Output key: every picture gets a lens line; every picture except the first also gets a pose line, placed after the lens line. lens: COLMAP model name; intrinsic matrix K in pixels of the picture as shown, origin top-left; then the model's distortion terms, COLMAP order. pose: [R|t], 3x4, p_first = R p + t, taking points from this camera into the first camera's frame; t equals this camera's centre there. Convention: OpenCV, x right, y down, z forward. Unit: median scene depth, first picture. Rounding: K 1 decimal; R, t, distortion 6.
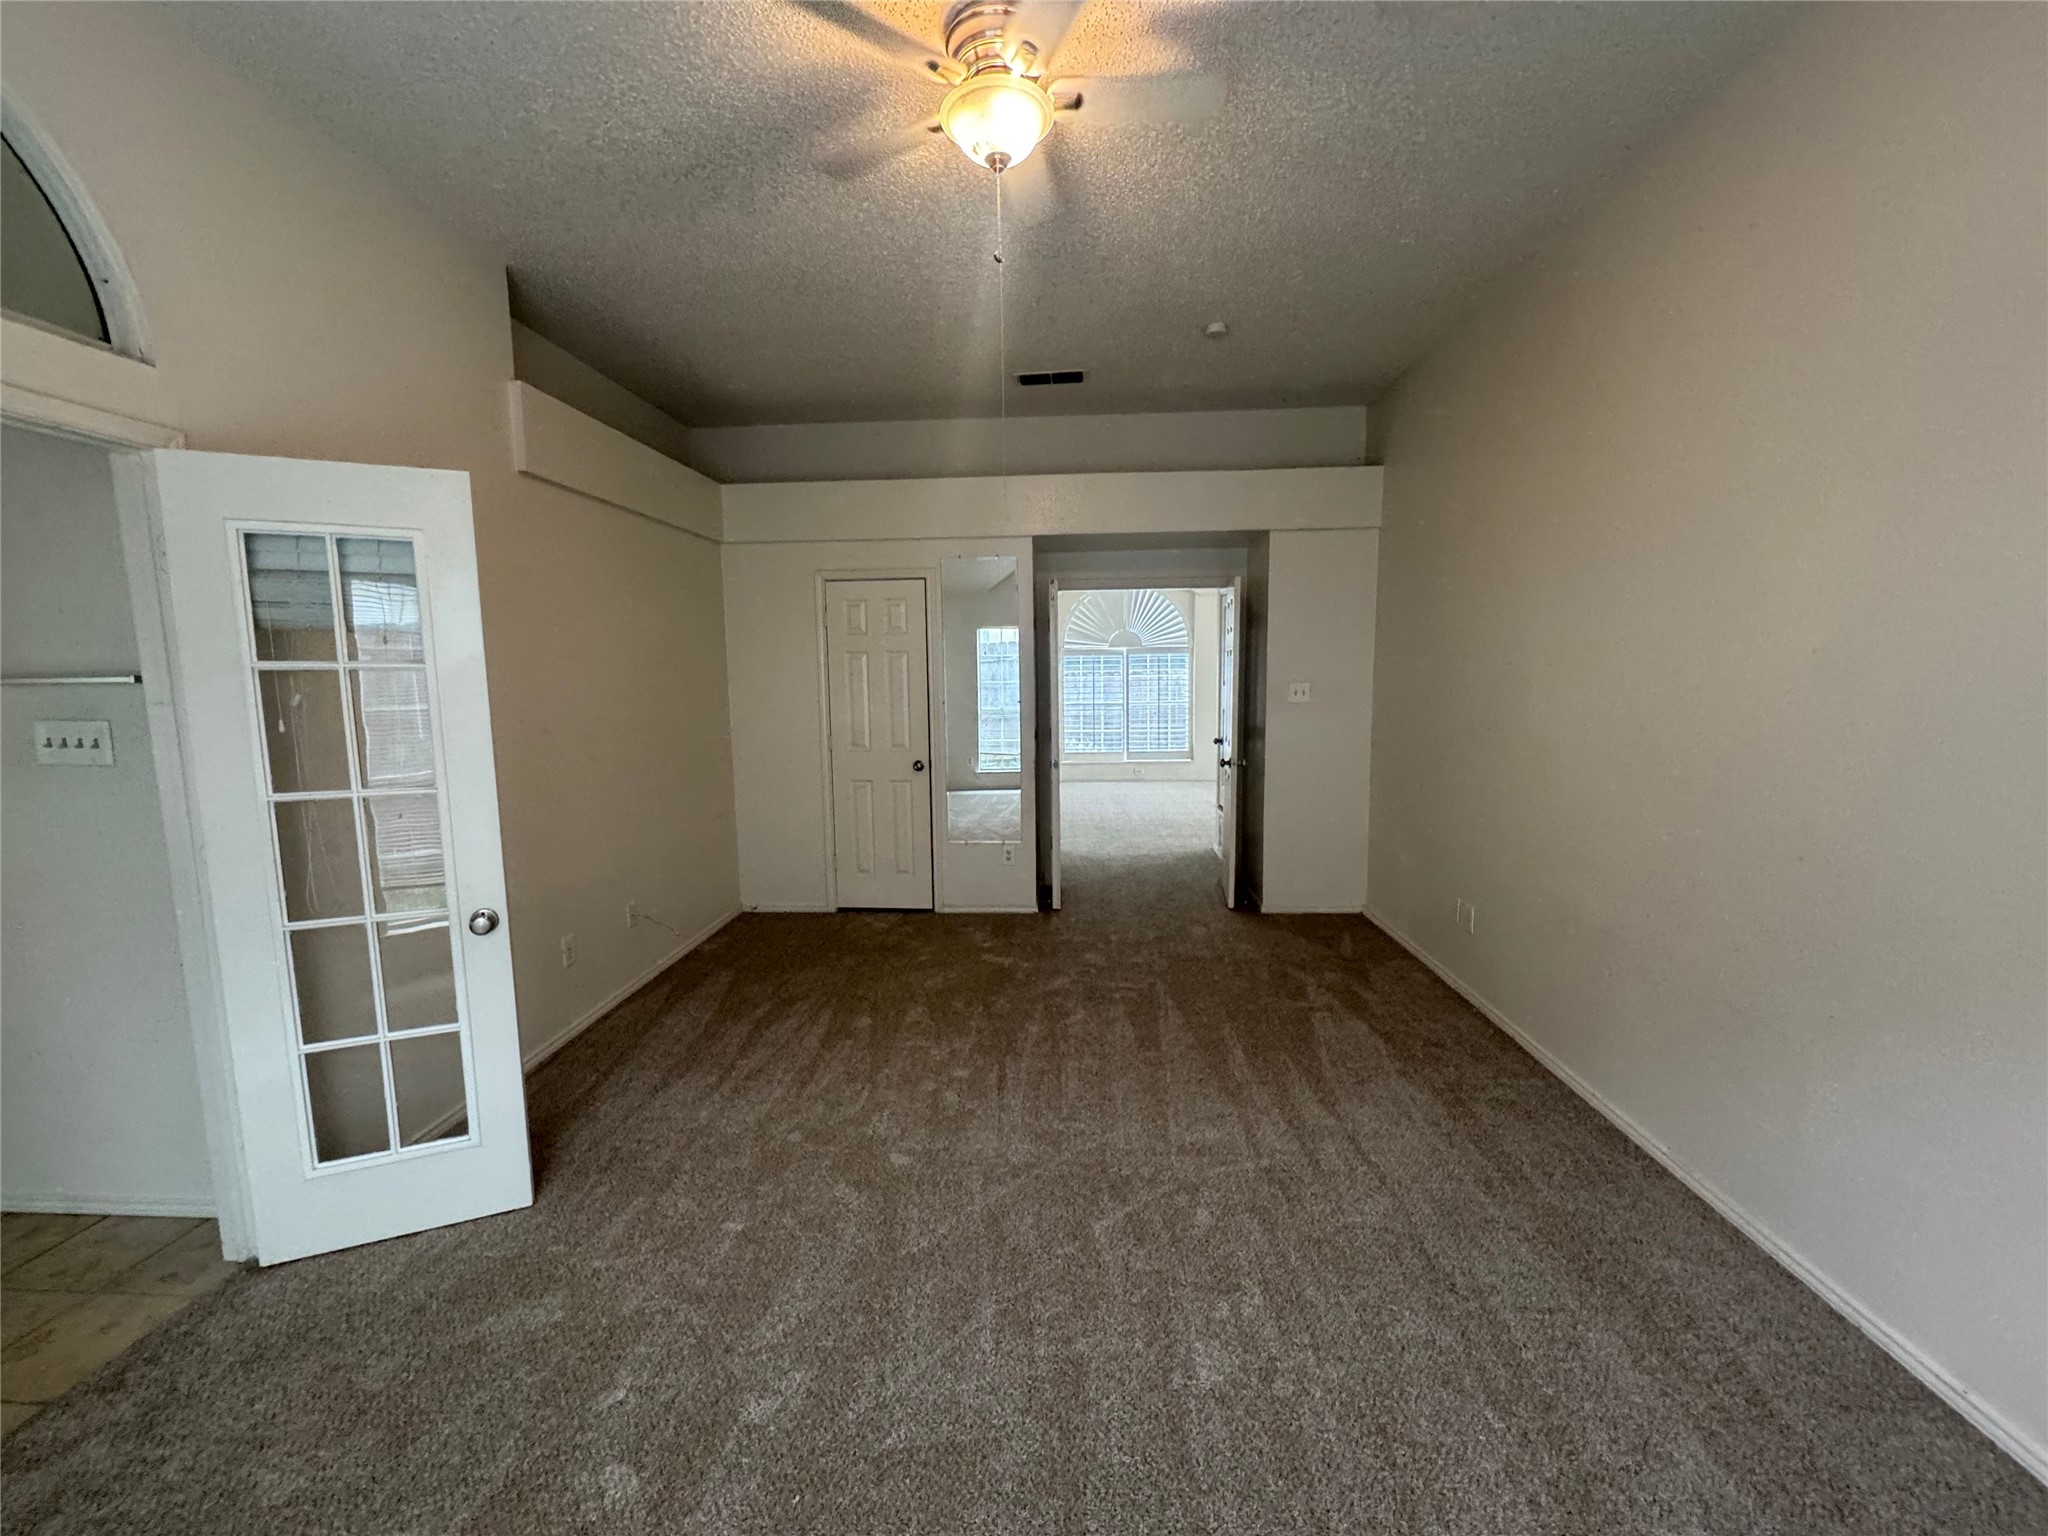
lens RADIAL K [[819.0, 0, 1025.9], [0, 819.0, 769.5], [0, 0, 1]] dist [-0.001436, -0.000245]
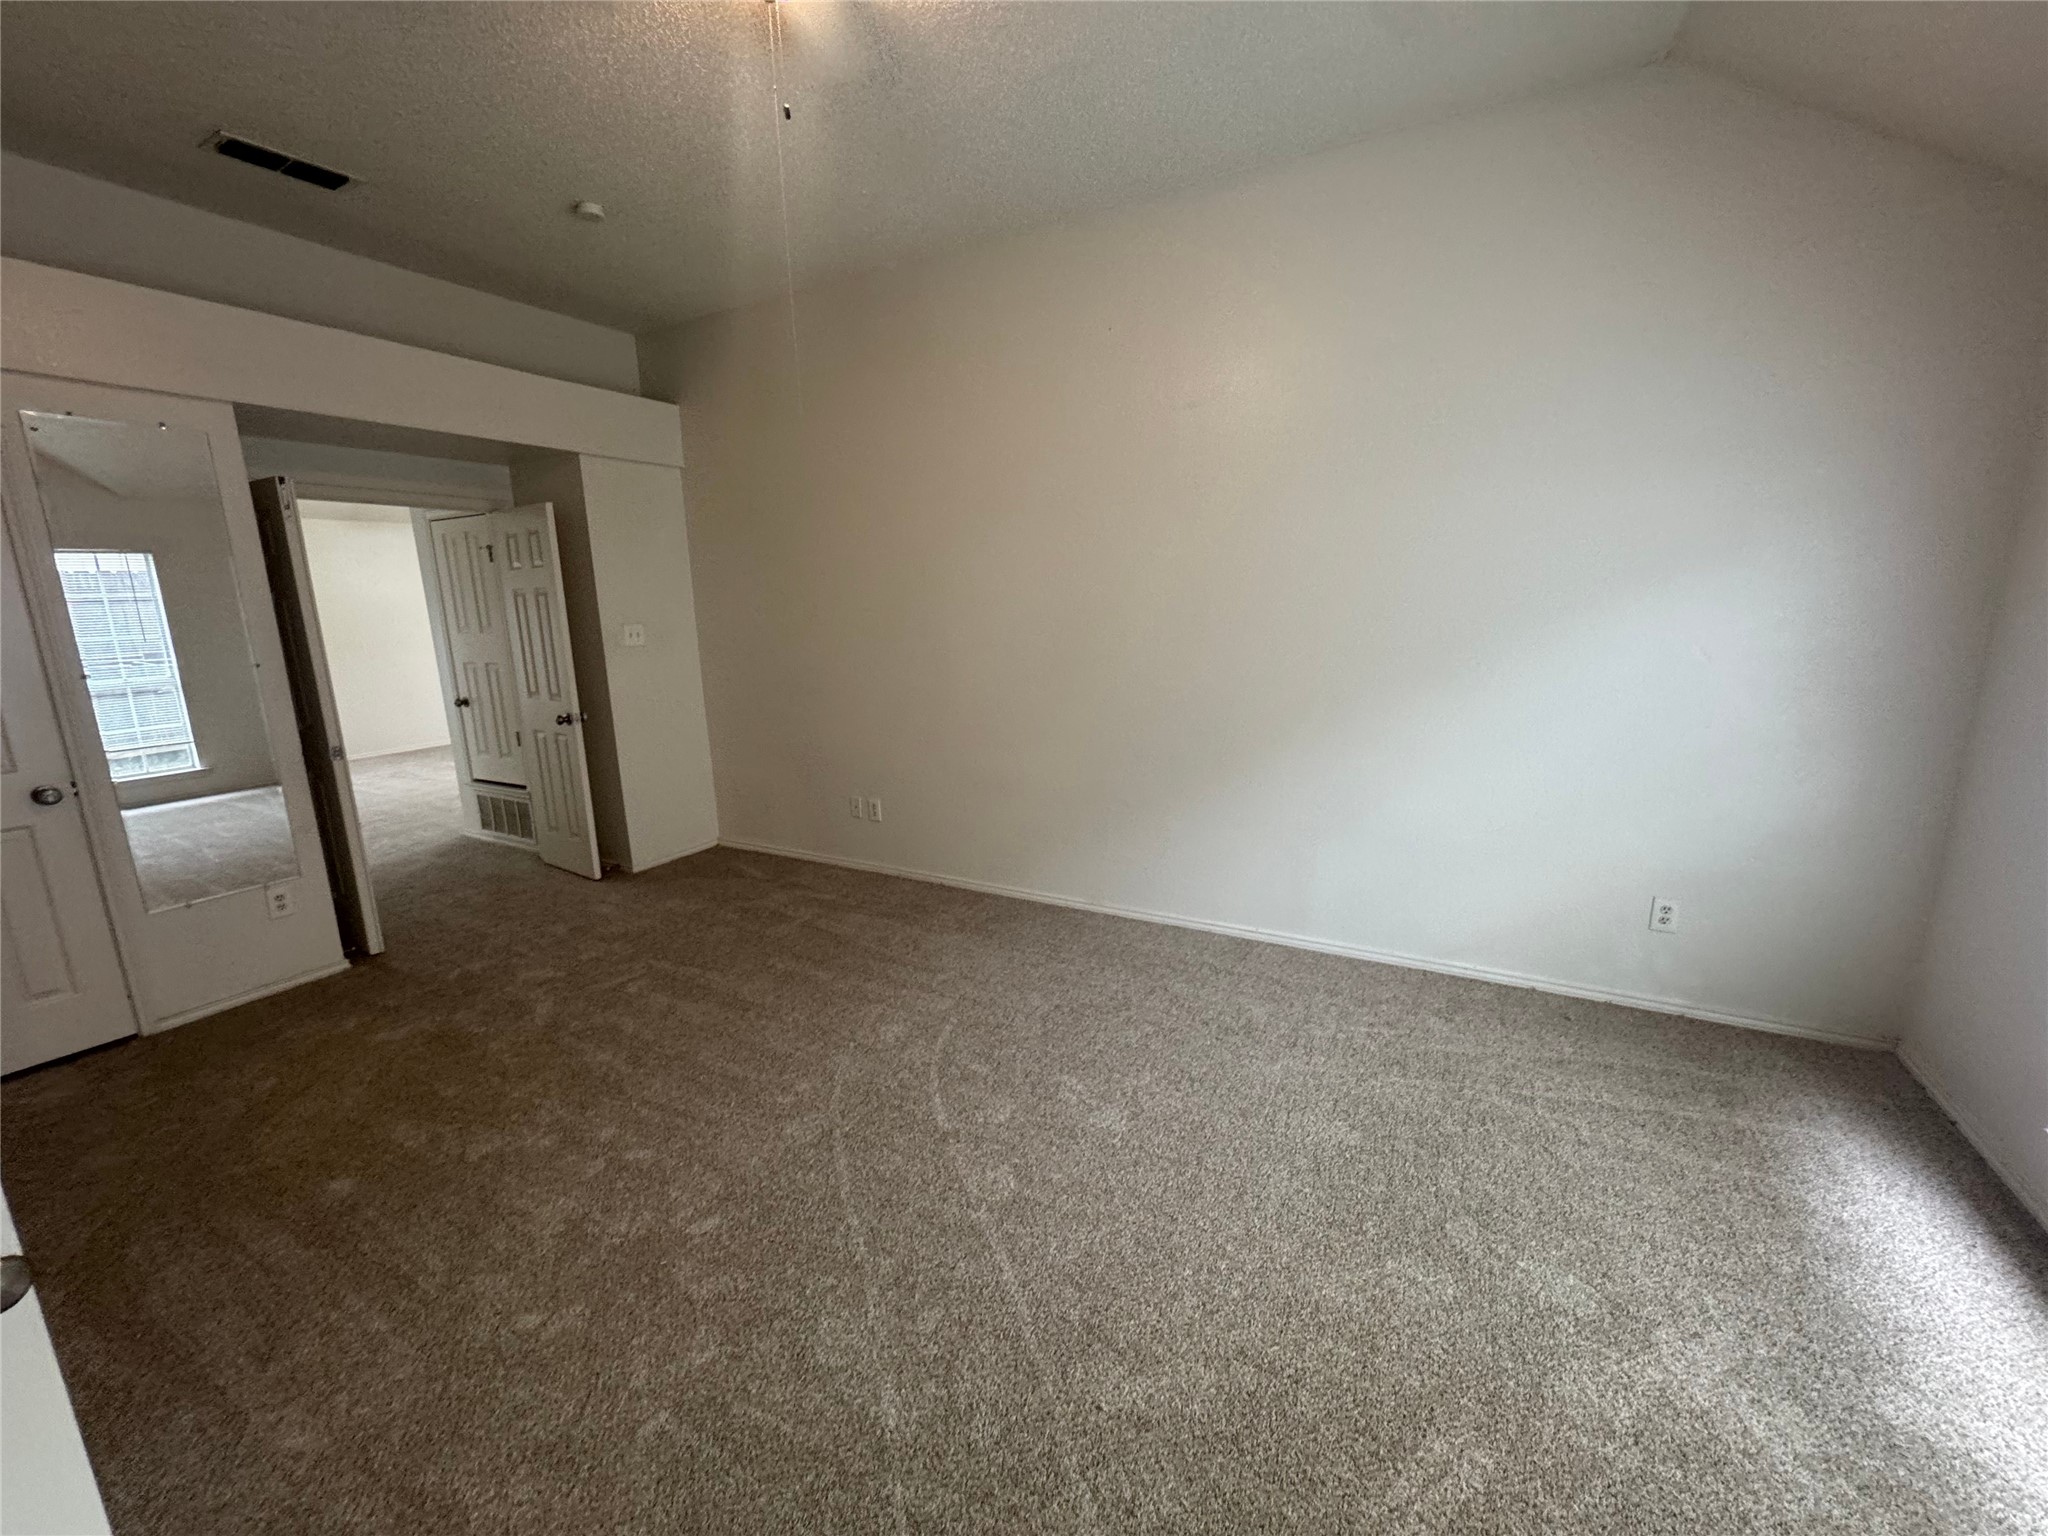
lens RADIAL K [[819.0, 0, 1025.9], [0, 819.0, 769.5], [0, 0, 1]] dist [-0.001436, -0.000245]
pose [[0.439093, -0.179843, 0.880258, -0.350762], [0.124040, 0.982513, 0.138861, -0.017536], [-0.889838, 0.048214, 0.453723, 0.186134]]
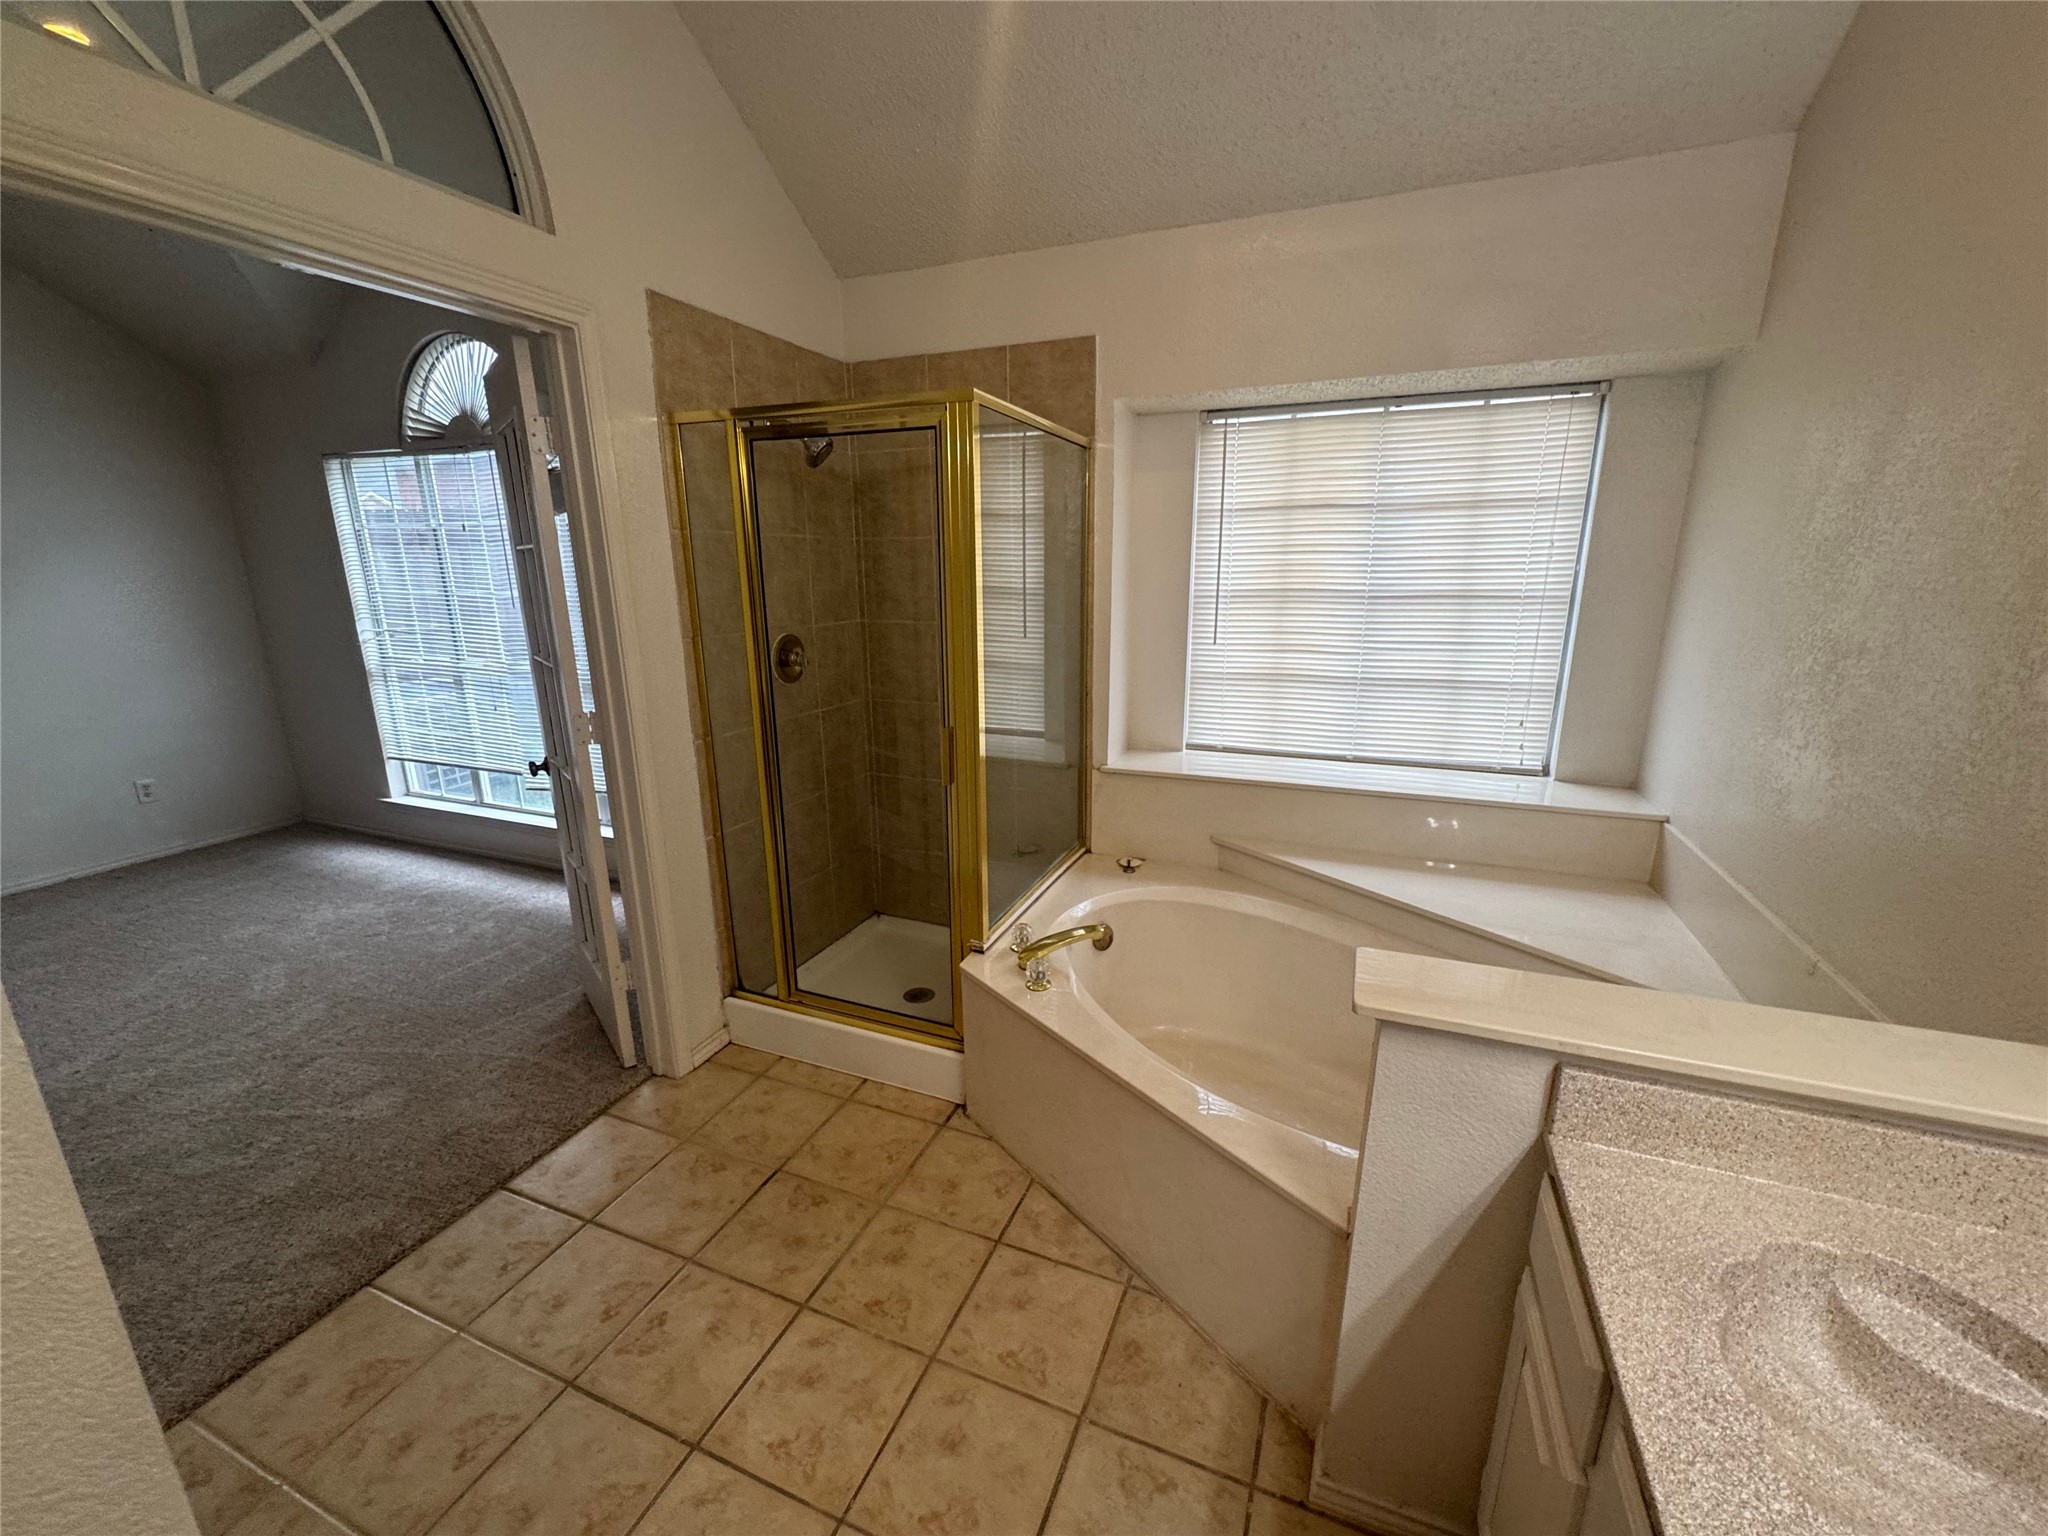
lens RADIAL K [[819.0, 0, 1025.9], [0, 819.0, 769.5], [0, 0, 1]] dist [-0.001436, -0.000245]
pose [[-0.944643, -0.059332, 0.322691, -0.859394], [0.062337, 0.933142, 0.354061, -0.050719], [-0.322124, 0.354577, -0.877788, 0.533072]]
